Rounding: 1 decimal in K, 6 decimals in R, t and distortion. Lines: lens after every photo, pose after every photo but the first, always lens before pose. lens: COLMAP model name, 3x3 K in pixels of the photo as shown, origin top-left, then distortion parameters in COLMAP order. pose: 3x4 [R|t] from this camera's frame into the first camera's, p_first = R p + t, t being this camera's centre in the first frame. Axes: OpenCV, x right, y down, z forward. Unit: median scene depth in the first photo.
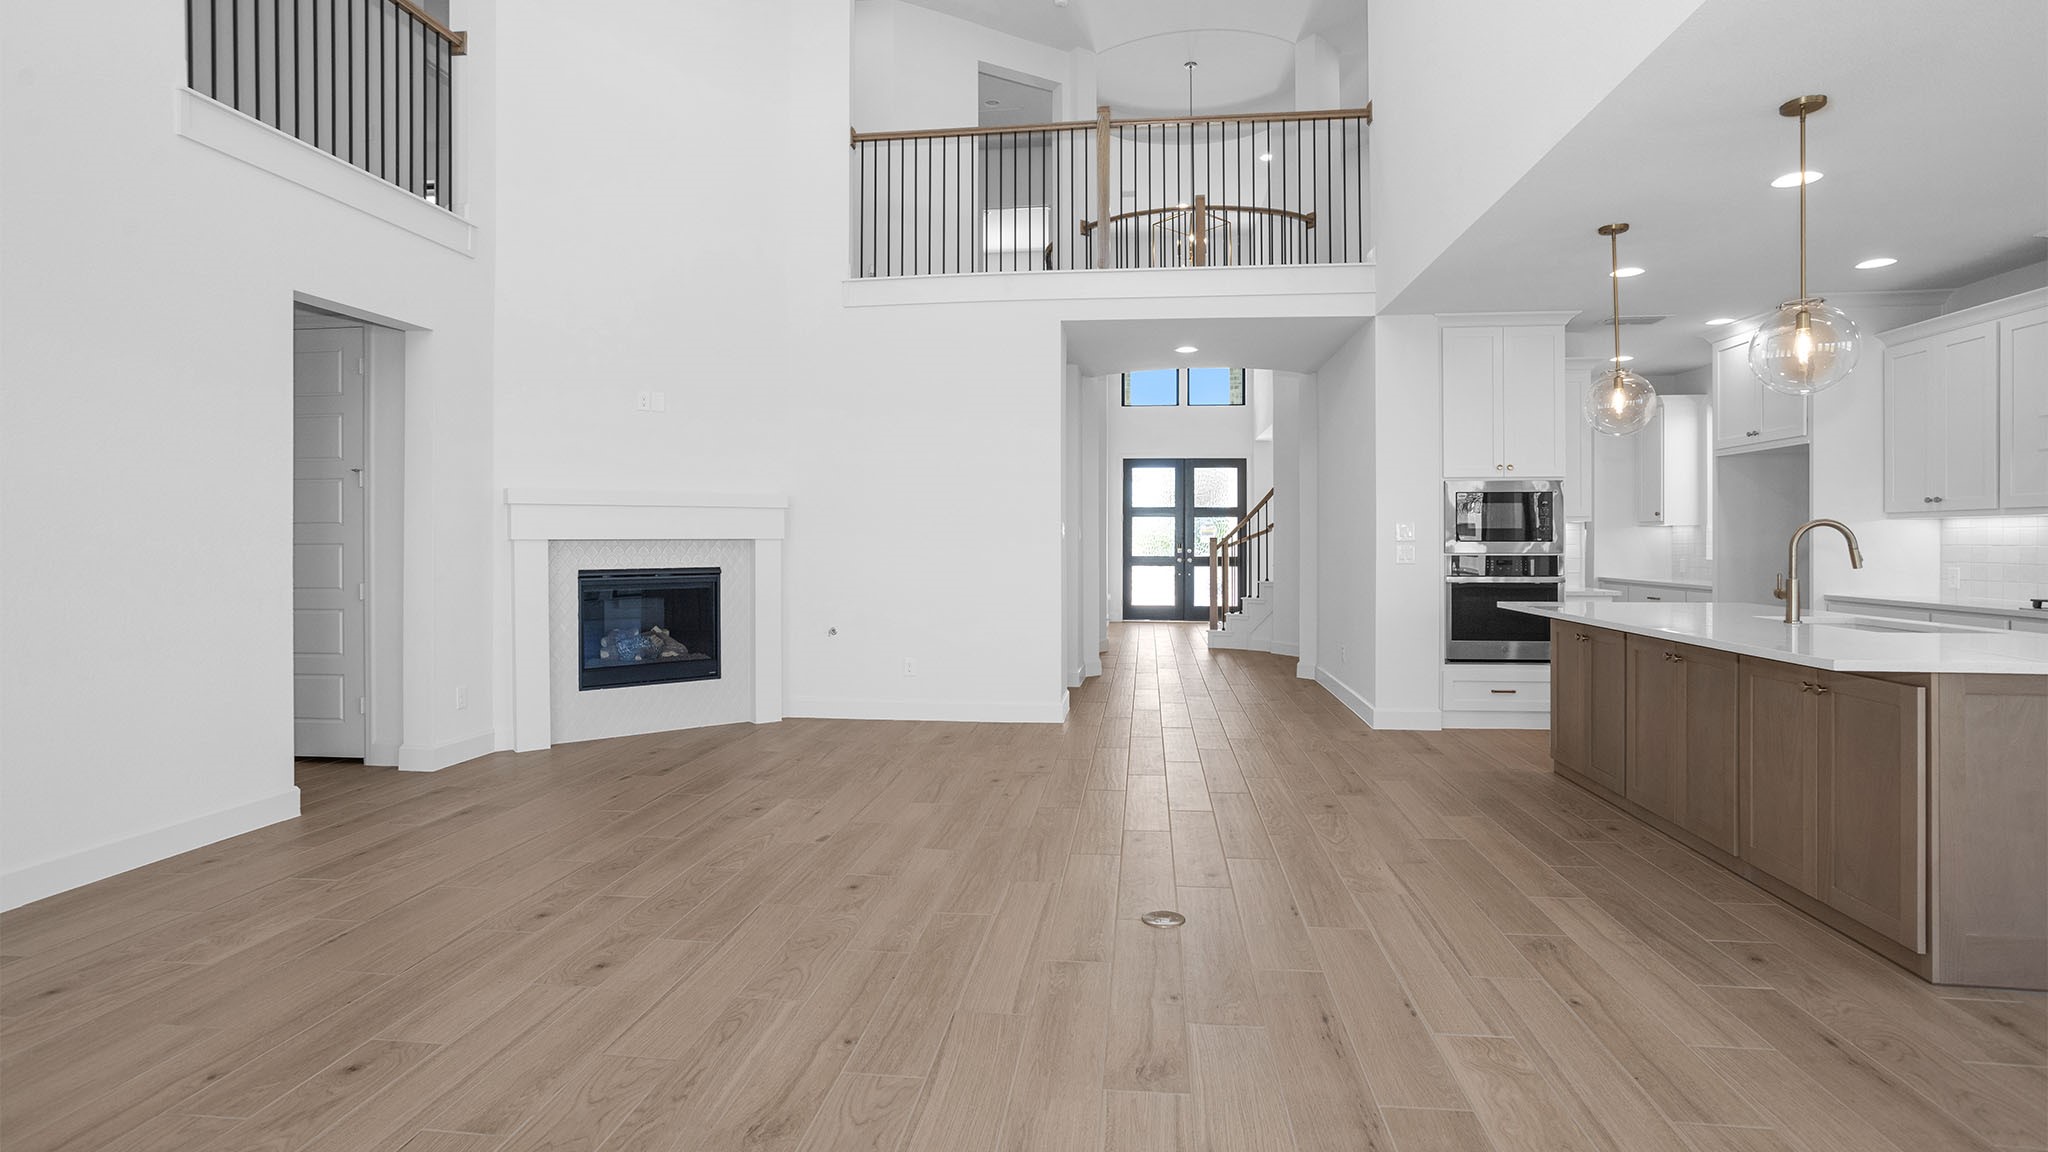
lens RADIAL K [[977.3, 0, 1030.8], [0, 977.3, 535.4], [0, 0, 1]] dist [-0.042882, 0.024305]
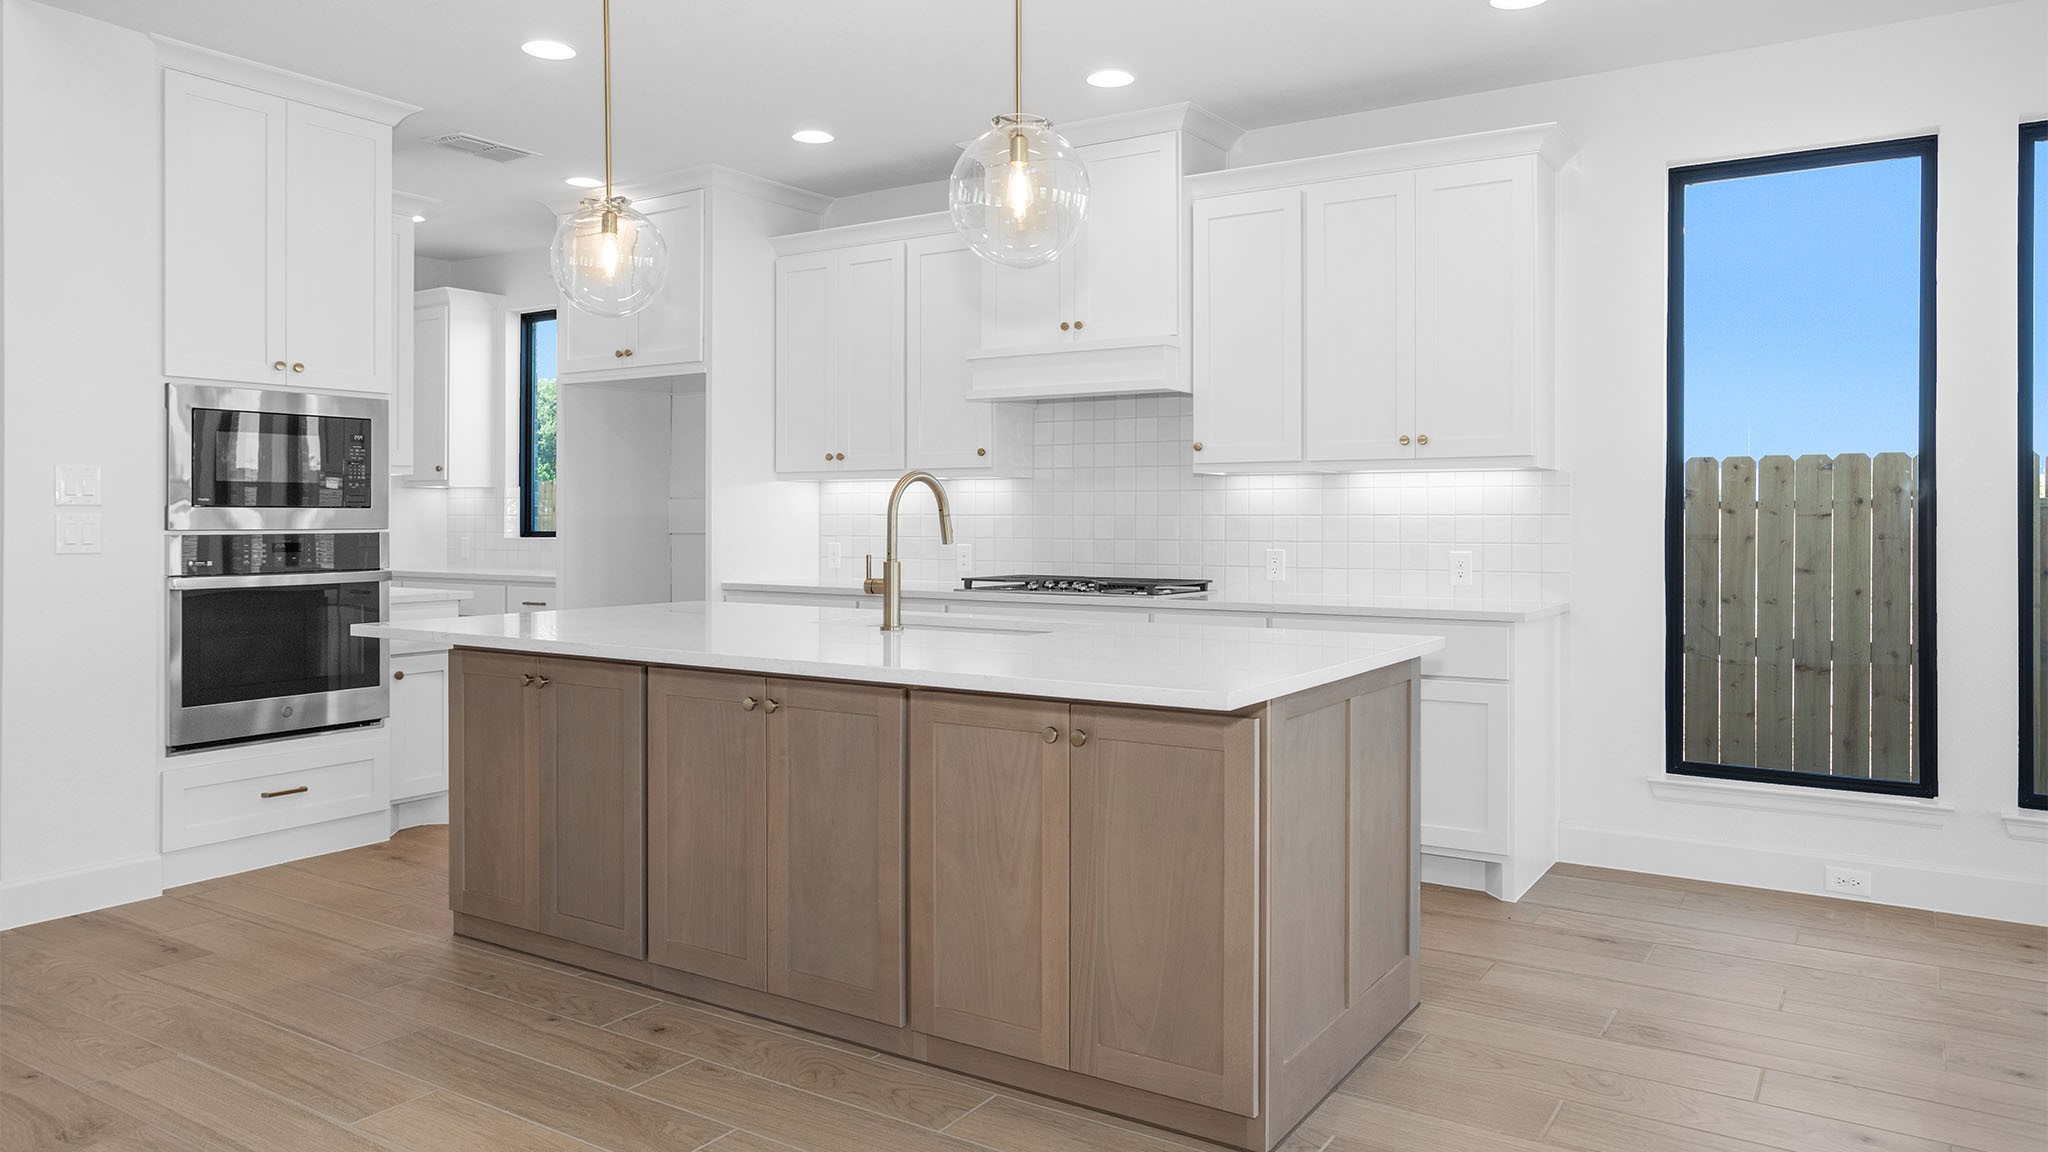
lens RADIAL K [[1358.2, 0, 1030.7], [0, 1358.2, 521.4], [0, 0, 1]] dist [0.003500, 0.005010]
pose [[0.443235, -0.003774, 0.896397, 0.006501], [-0.005796, 0.999958, 0.007076, 0.008180], [-0.896387, -0.008332, 0.443195, 0.394270]]
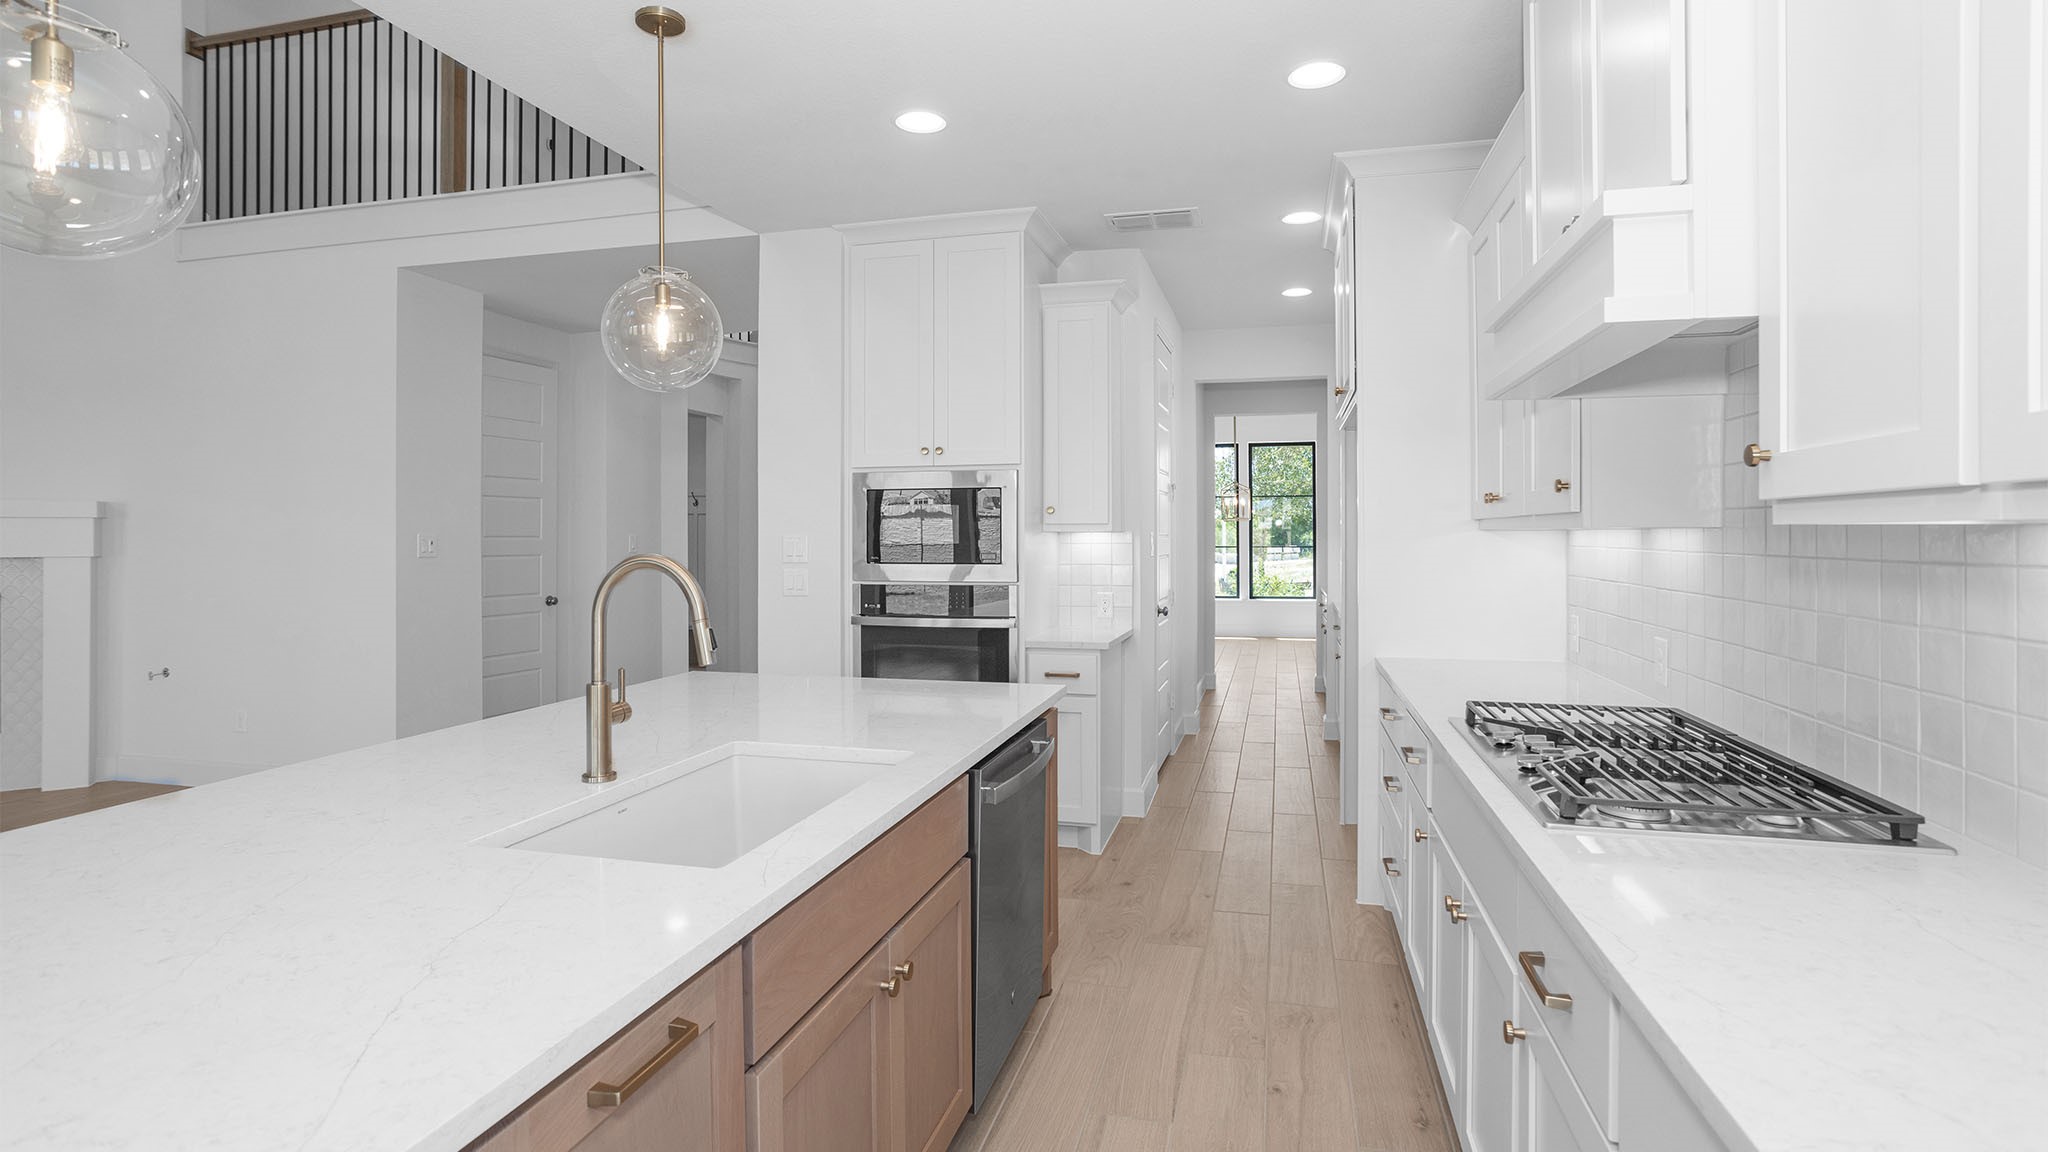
lens RADIAL K [[977.3, 0, 1030.8], [0, 977.3, 535.4], [0, 0, 1]] dist [-0.042882, 0.024305]
pose [[0.990668, -0.002185, -0.136280, 0.822675], [0.003794, 0.999926, 0.011549, -0.026304], [0.136244, -0.011958, 0.990603, 0.446723]]
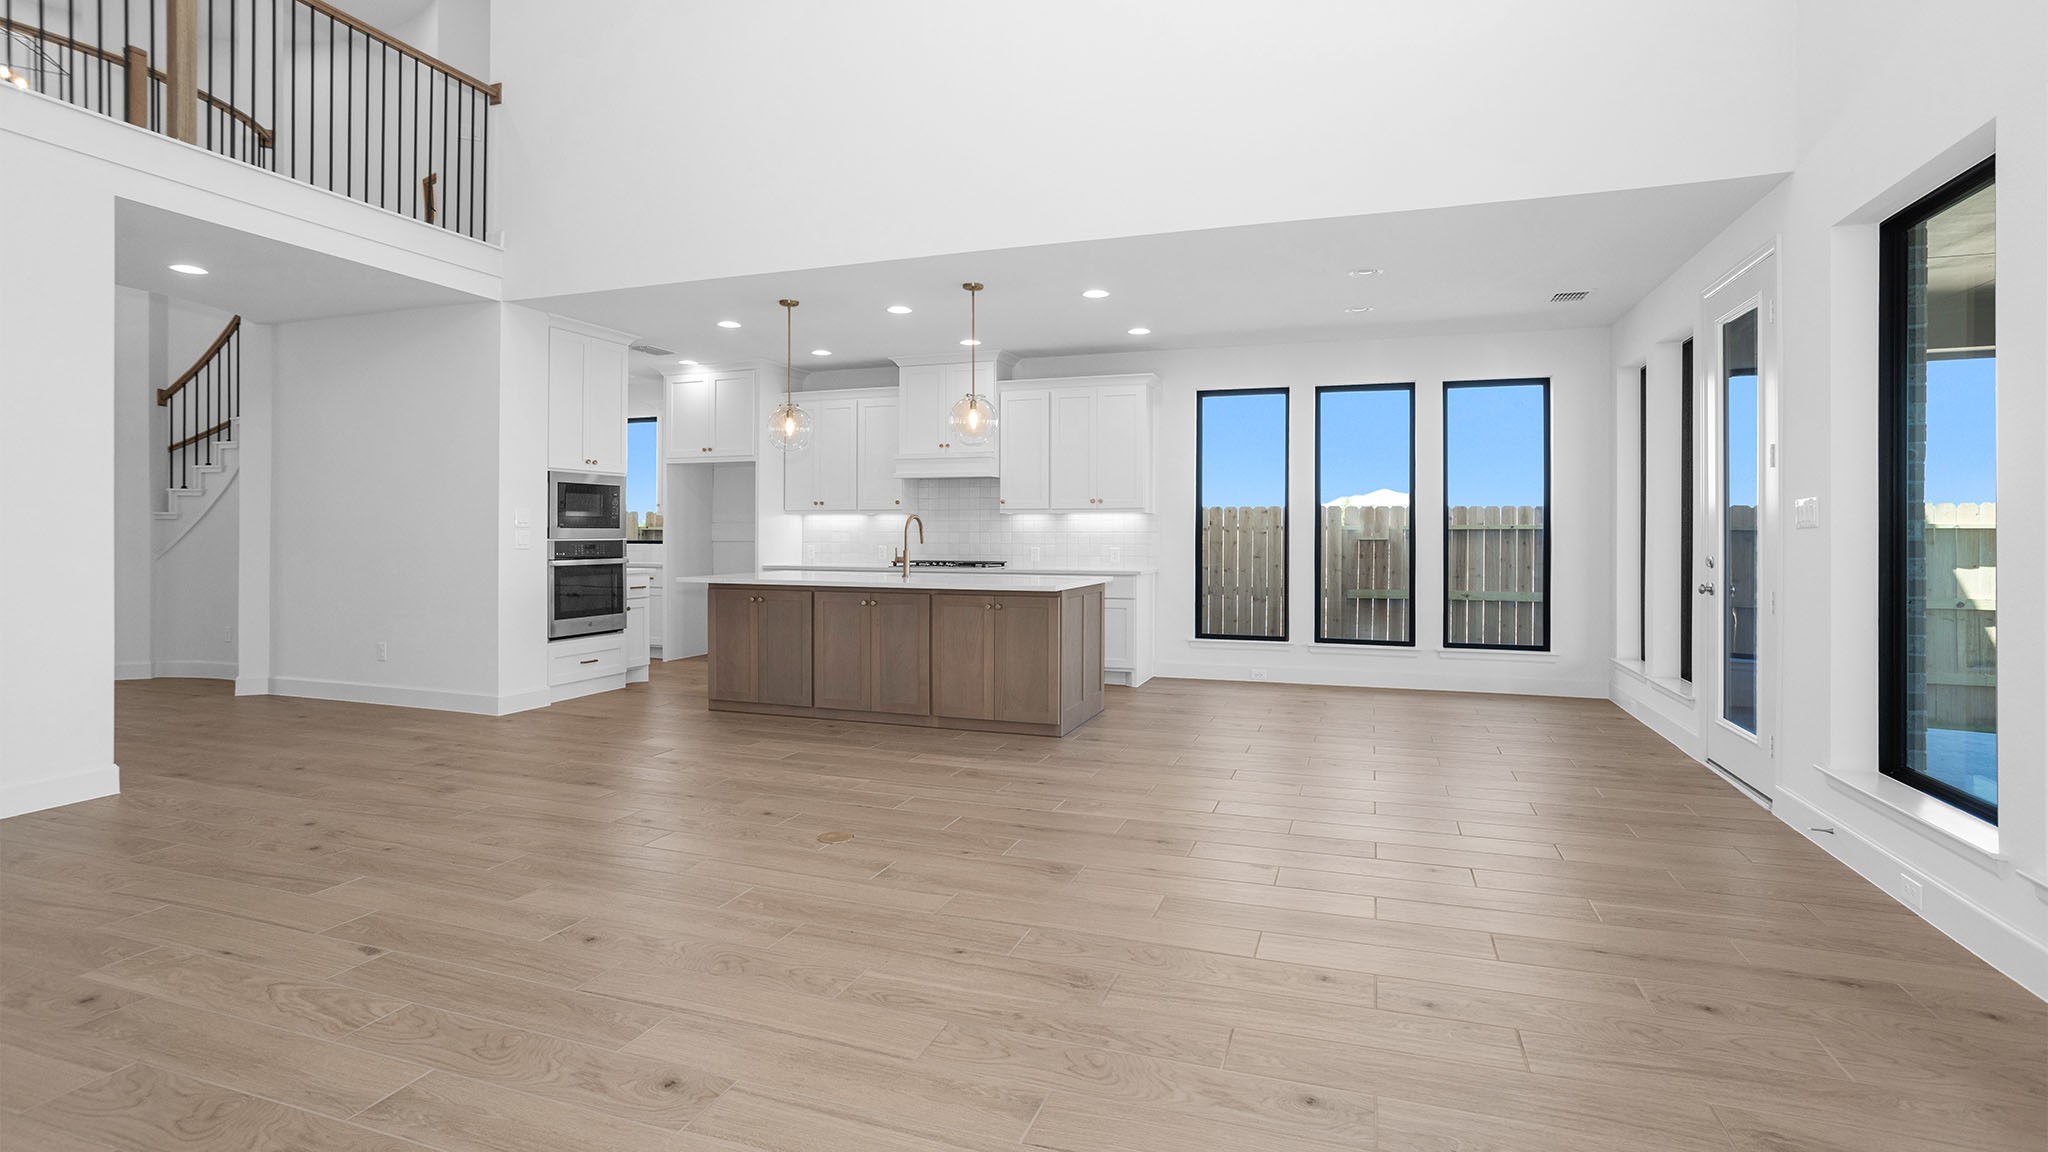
lens RADIAL K [[977.3, 0, 1030.8], [0, 977.3, 535.4], [0, 0, 1]] dist [-0.042882, 0.024305]
pose [[0.222933, -0.001828, 0.974832, -0.632261], [-0.007965, 0.999961, 0.003696, 0.008599], [-0.974801, -0.008588, 0.222910, 0.319668]]
